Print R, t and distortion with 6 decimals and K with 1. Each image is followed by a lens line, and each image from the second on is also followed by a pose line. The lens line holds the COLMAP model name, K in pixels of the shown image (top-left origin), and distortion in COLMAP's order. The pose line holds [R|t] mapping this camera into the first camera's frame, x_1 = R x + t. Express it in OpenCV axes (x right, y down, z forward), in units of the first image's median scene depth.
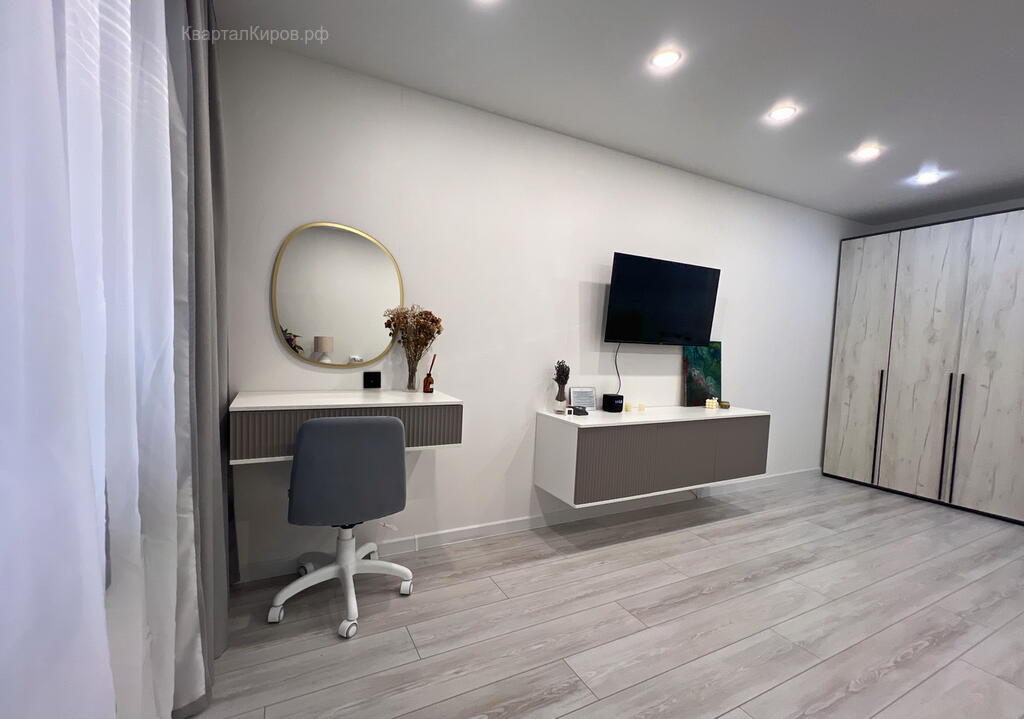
lens RADIAL K [[412.1, 0, 500.5], [0, 412.1, 369.9], [0, 0, 1]] dist [0.001530, 0.000419]
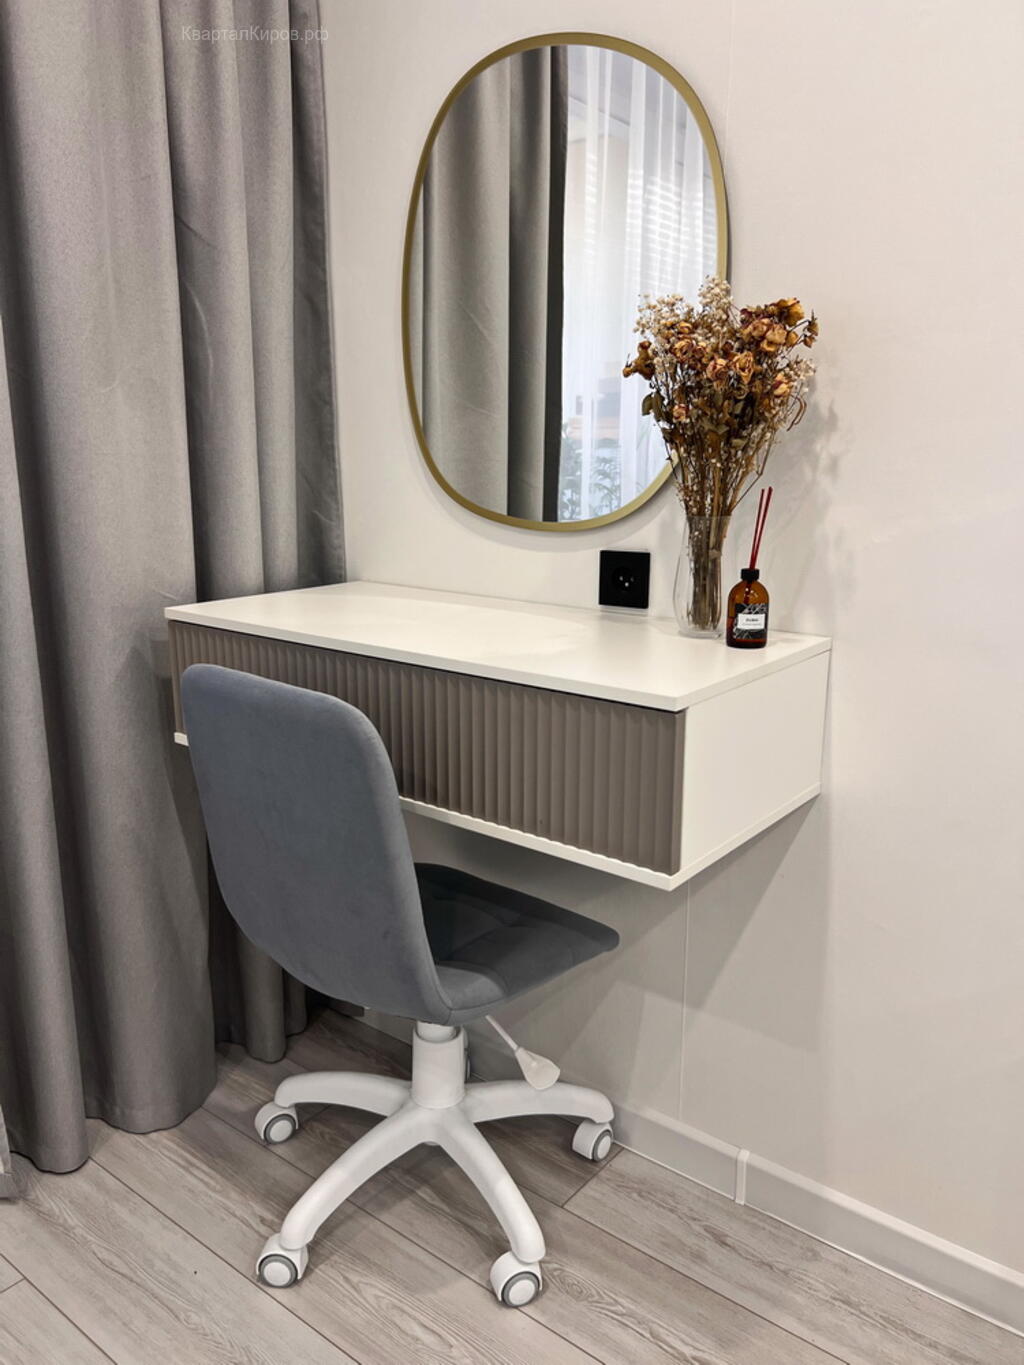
lens RADIAL K [[1056.3, 0, 507.9], [0, 1056.3, 704.9], [0, 0, 1]] dist [0.040645, -0.047688]
pose [[0.425087, 0.179611, -0.887153, 0.291144], [-0.052416, 0.983355, 0.173972, -0.011878], [0.903633, -0.027452, 0.427426, 0.519666]]
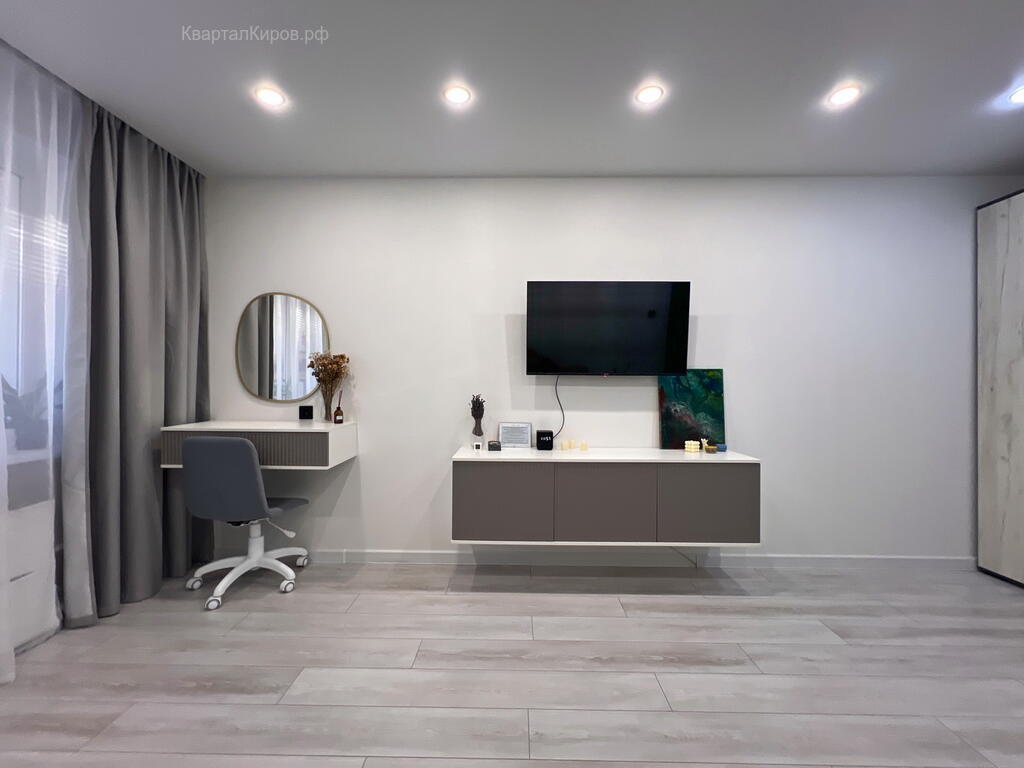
lens RADIAL K [[417.8, 0, 519.0], [0, 417.8, 384.1], [0, 0, 1]] dist [-0.004033, 0.002703]
pose [[0.894581, -0.033056, -0.445682, 0.709643], [-0.001499, 0.997033, -0.076958, 0.029965], [0.446904, 0.069513, 0.891877, 0.141706]]
